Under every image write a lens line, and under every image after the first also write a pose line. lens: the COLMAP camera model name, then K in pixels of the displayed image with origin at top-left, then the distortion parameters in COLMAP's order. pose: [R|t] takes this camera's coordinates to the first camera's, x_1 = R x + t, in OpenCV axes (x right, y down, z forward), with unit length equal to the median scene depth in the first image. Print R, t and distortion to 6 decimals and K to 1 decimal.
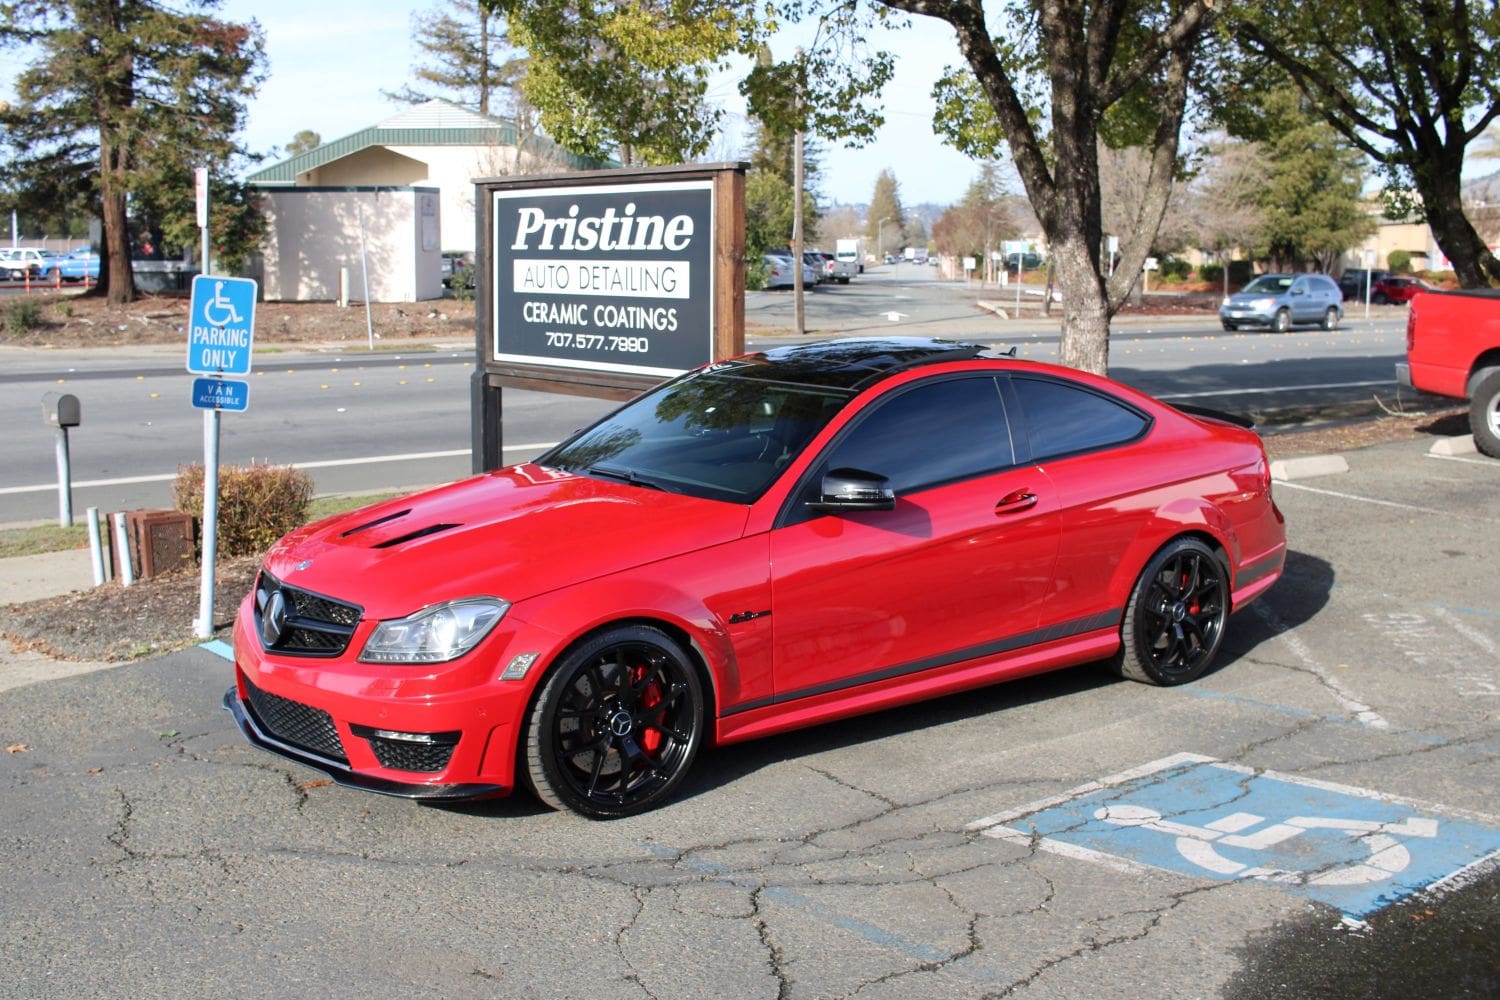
lens RADIAL K [[1778.4, 0, 694.5], [0, 1778.4, 542.6], [0, 0, 1]] dist [-0.110077, 0.082136]
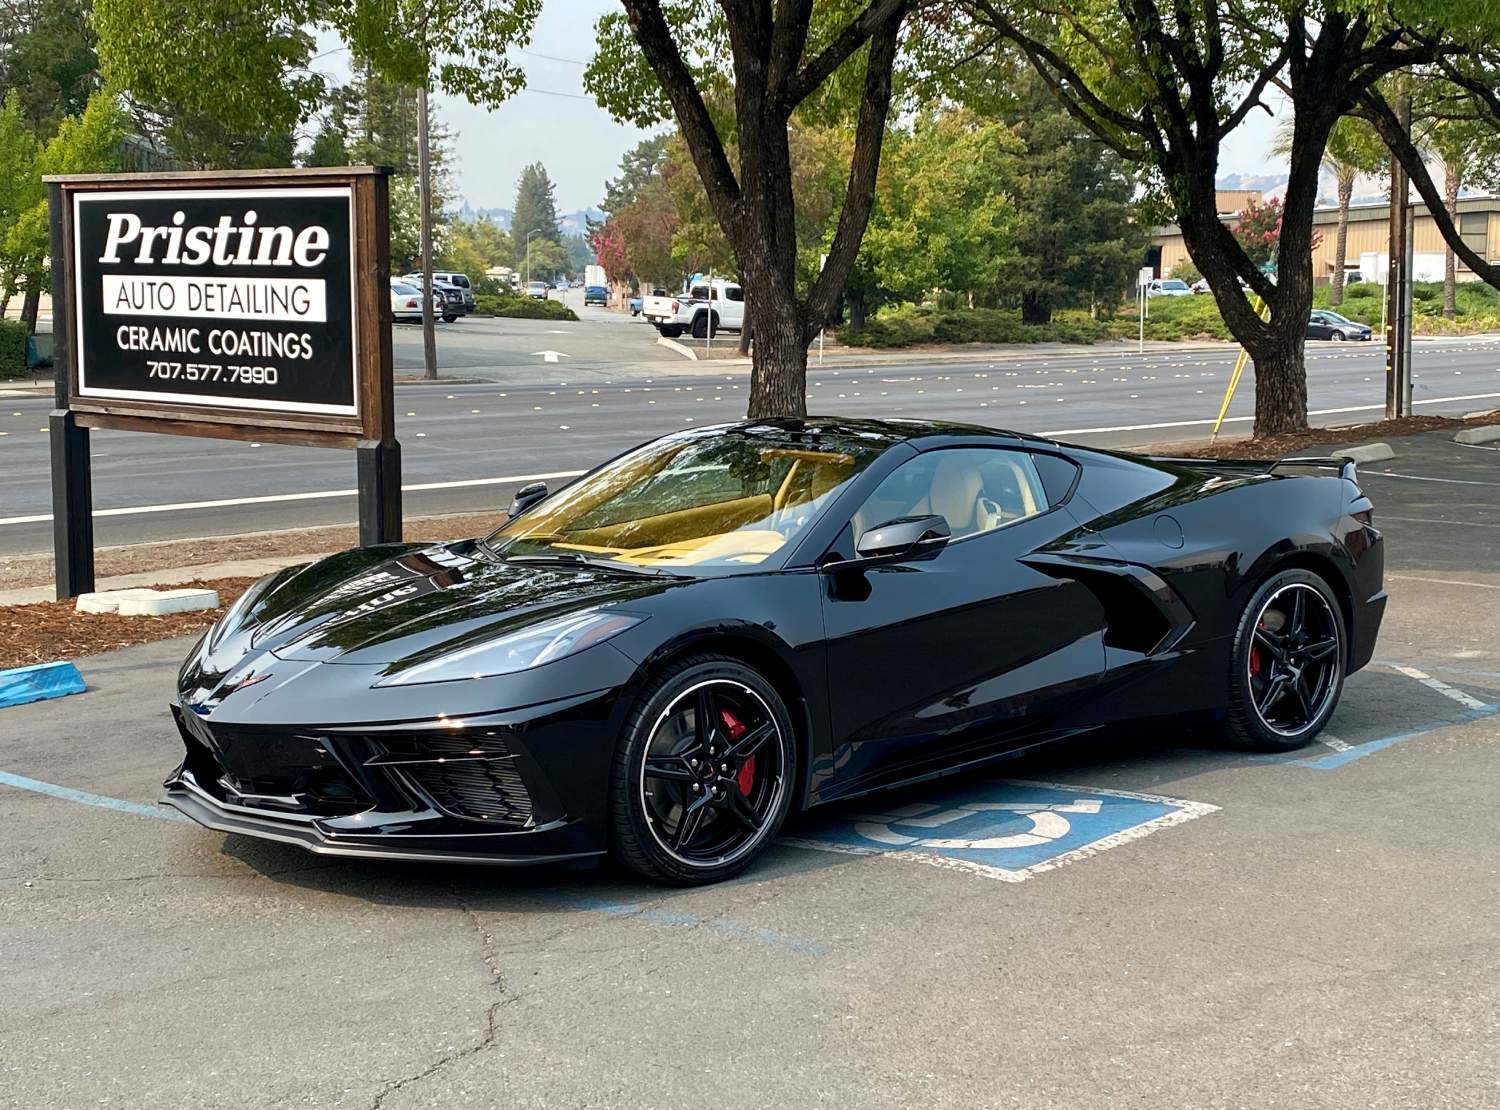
lens RADIAL K [[2403.0, 0, 760.7], [0, 2403.0, 574.7], [0, 0, 1]] dist [0.360342, -1.323943]
pose [[0.980273, -0.022489, 0.196365, -0.029207], [0.030389, 0.998841, -0.037313, 0.035950], [-0.195298, 0.042544, 0.979821, -0.199754]]
